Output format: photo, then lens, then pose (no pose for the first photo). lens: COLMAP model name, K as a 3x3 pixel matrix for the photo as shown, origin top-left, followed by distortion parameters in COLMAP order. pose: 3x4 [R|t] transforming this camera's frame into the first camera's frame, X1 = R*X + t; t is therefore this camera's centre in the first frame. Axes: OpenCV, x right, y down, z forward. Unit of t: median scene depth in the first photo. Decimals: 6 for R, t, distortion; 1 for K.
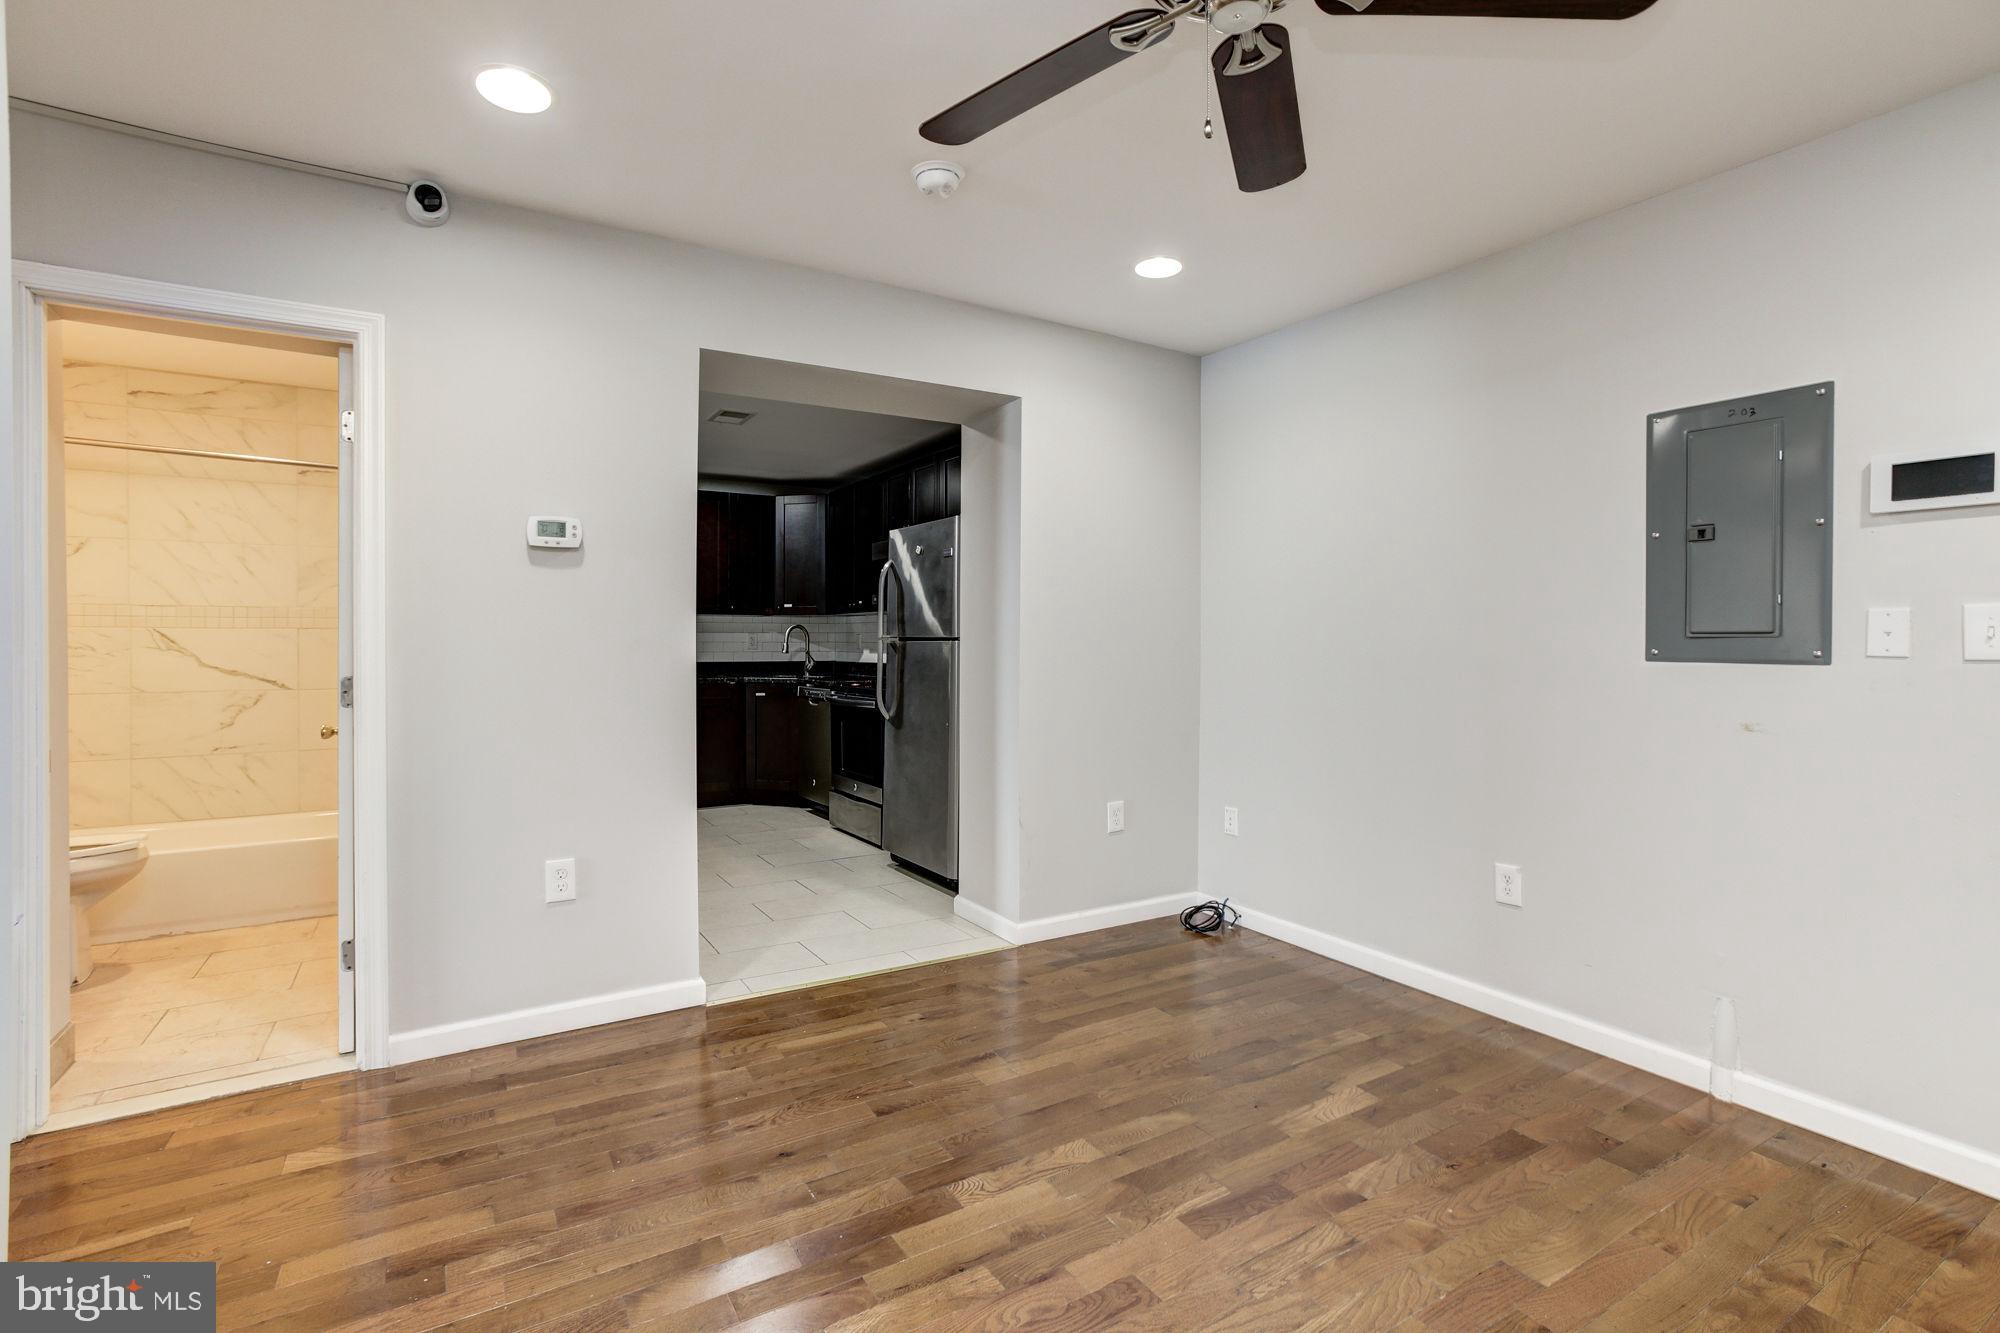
lens RADIAL K [[854.0, 0, 953.6], [0, 854.0, 645.3], [0, 0, 1]] dist [0.000029, 0.000471]
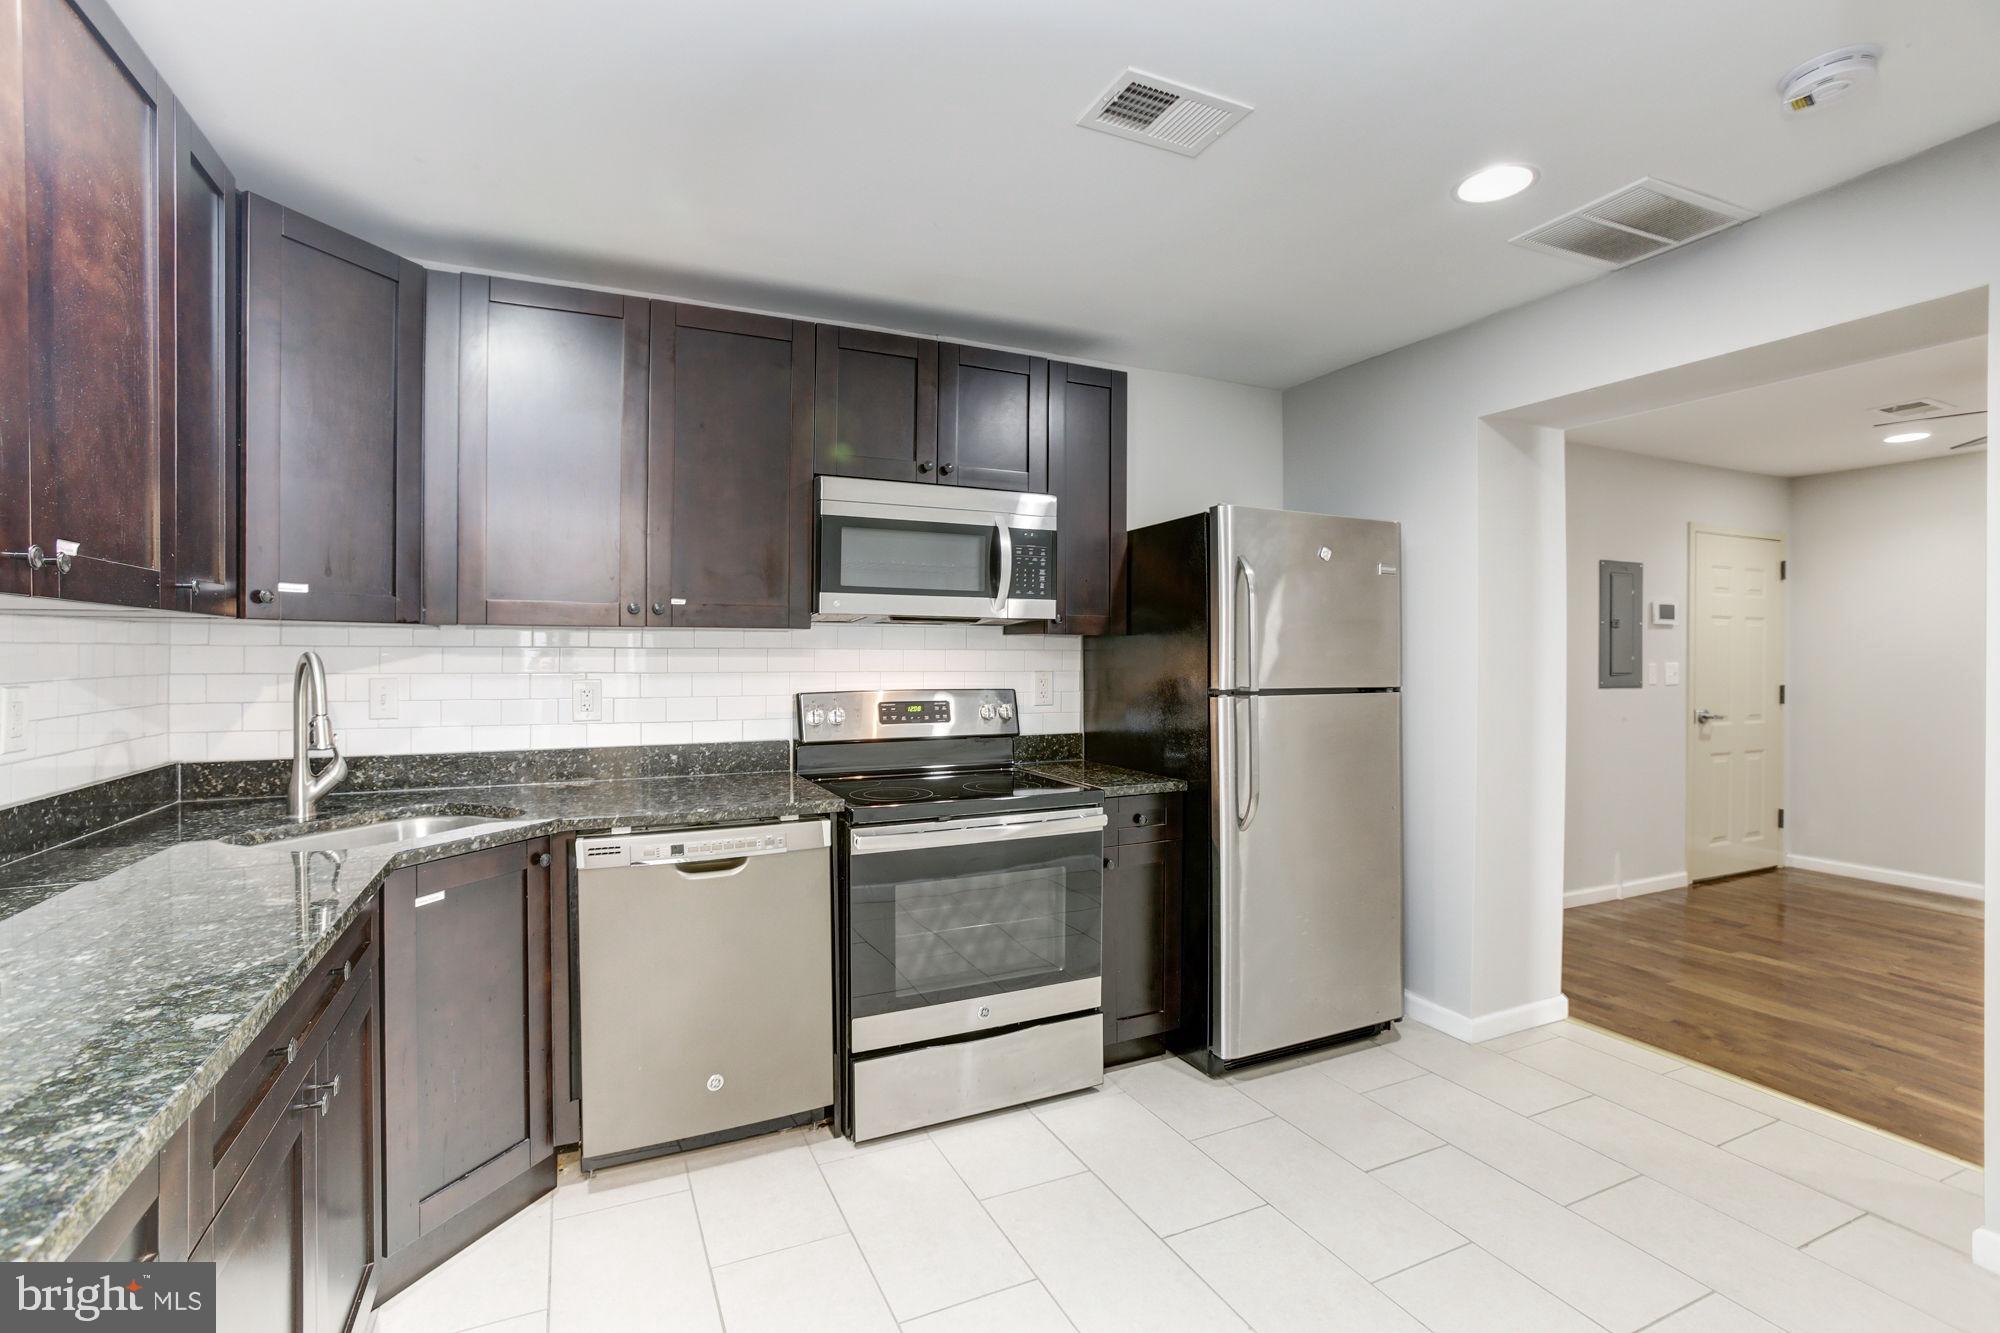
lens RADIAL K [[913.8, 0, 995.3], [0, 913.8, 656.1], [0, 0, 1]] dist [0.000702, 0.000311]
pose [[0.111895, -0.007992, 0.993688, -1.278074], [0.001951, 0.999967, 0.007823, -0.067606], [-0.993718, 0.001063, 0.111907, 1.961718]]
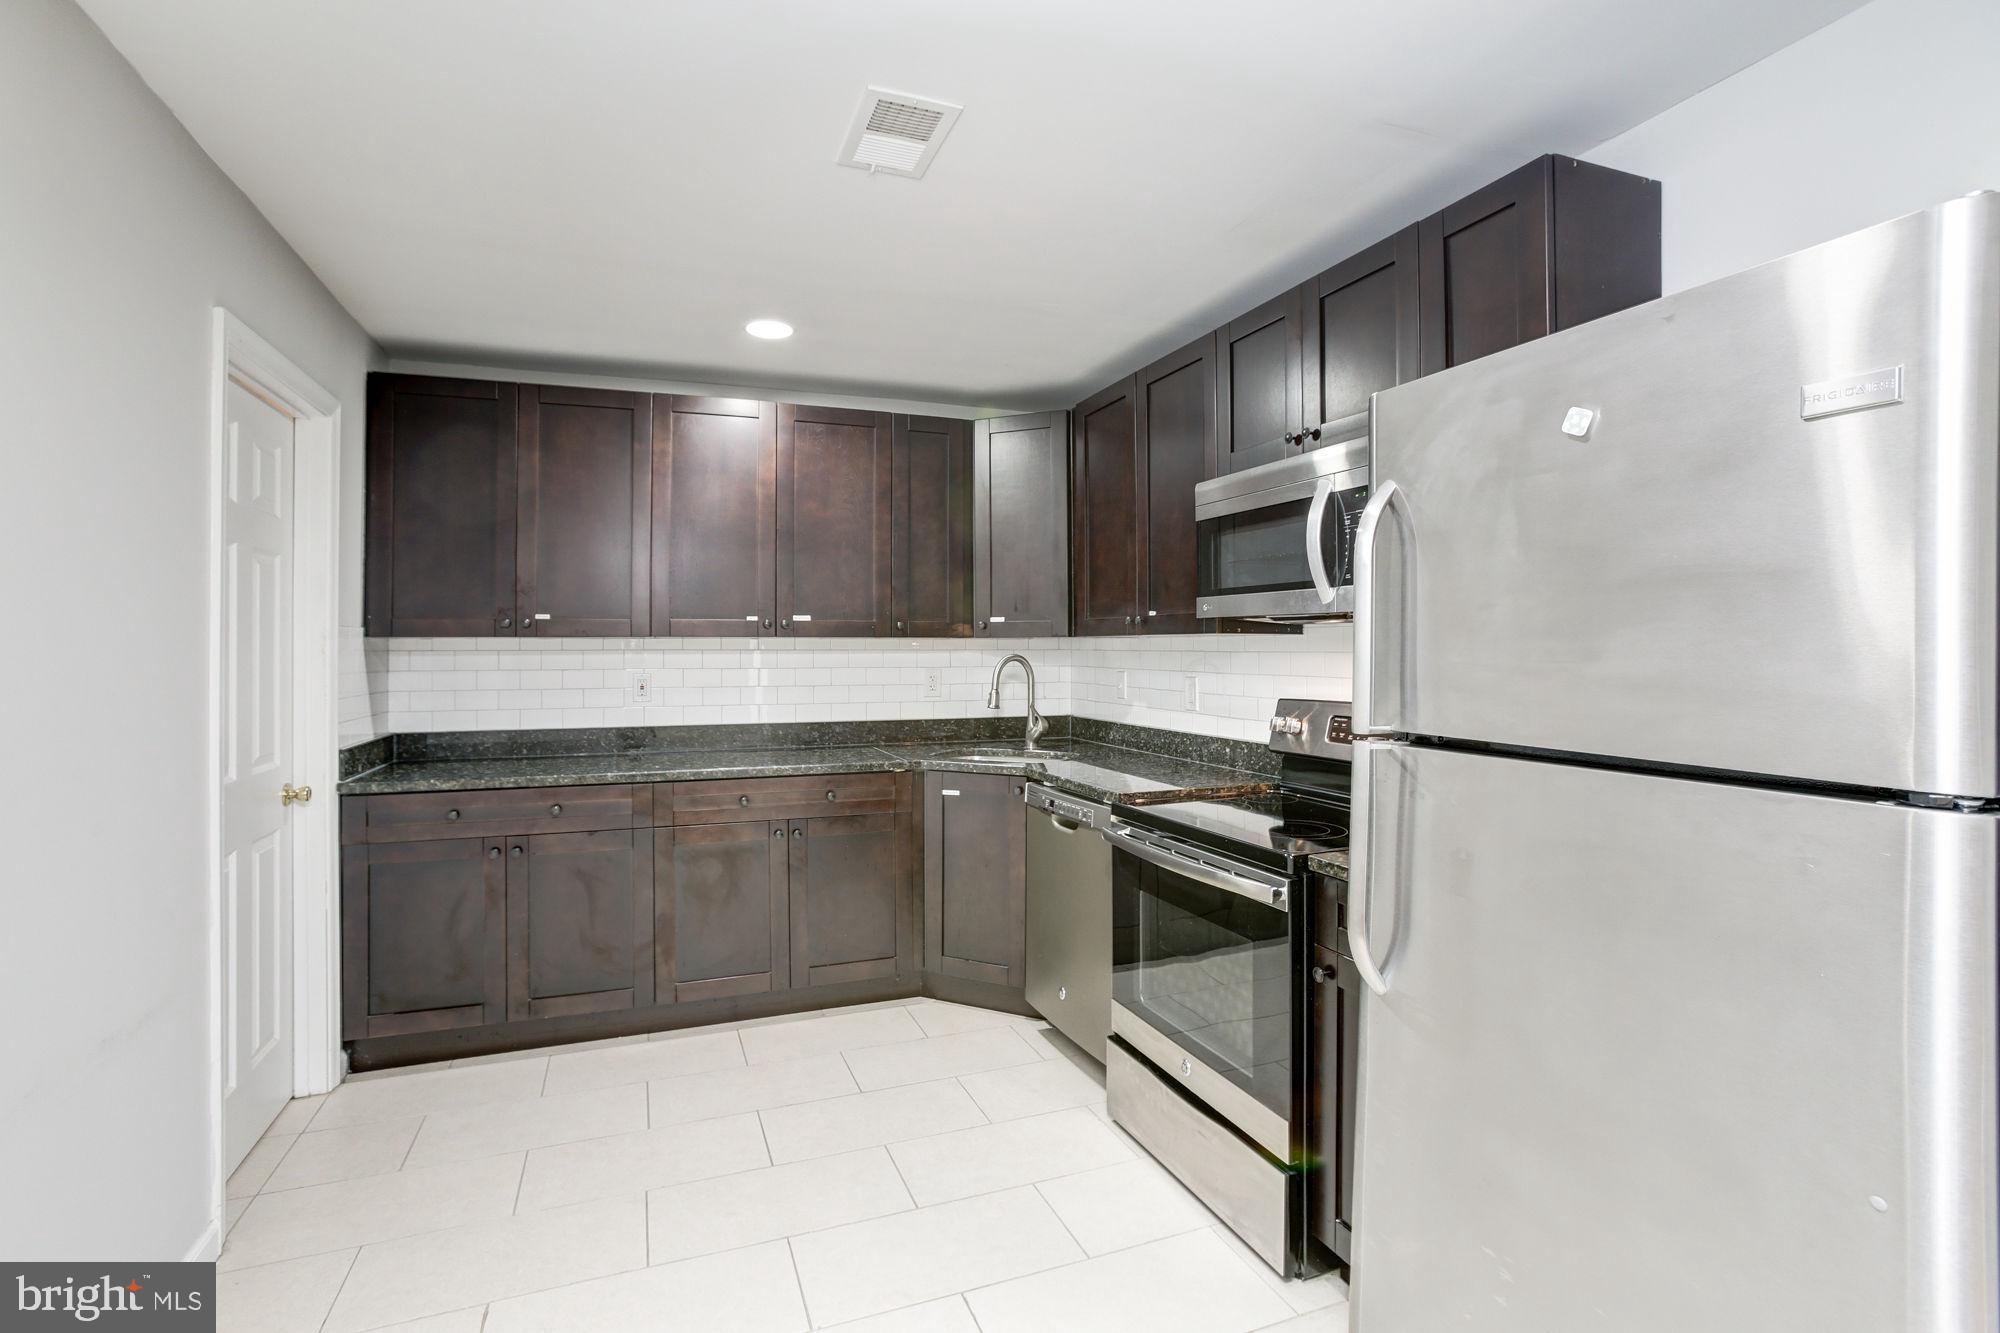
lens RADIAL K [[913.8, 0, 995.3], [0, 913.8, 656.1], [0, 0, 1]] dist [0.000702, 0.000311]
pose [[0.988052, 0.003703, -0.154074, -0.288316], [-0.003836, 0.999992, -0.000570, -0.062107], [0.154071, 0.001154, 0.988059, 1.155649]]
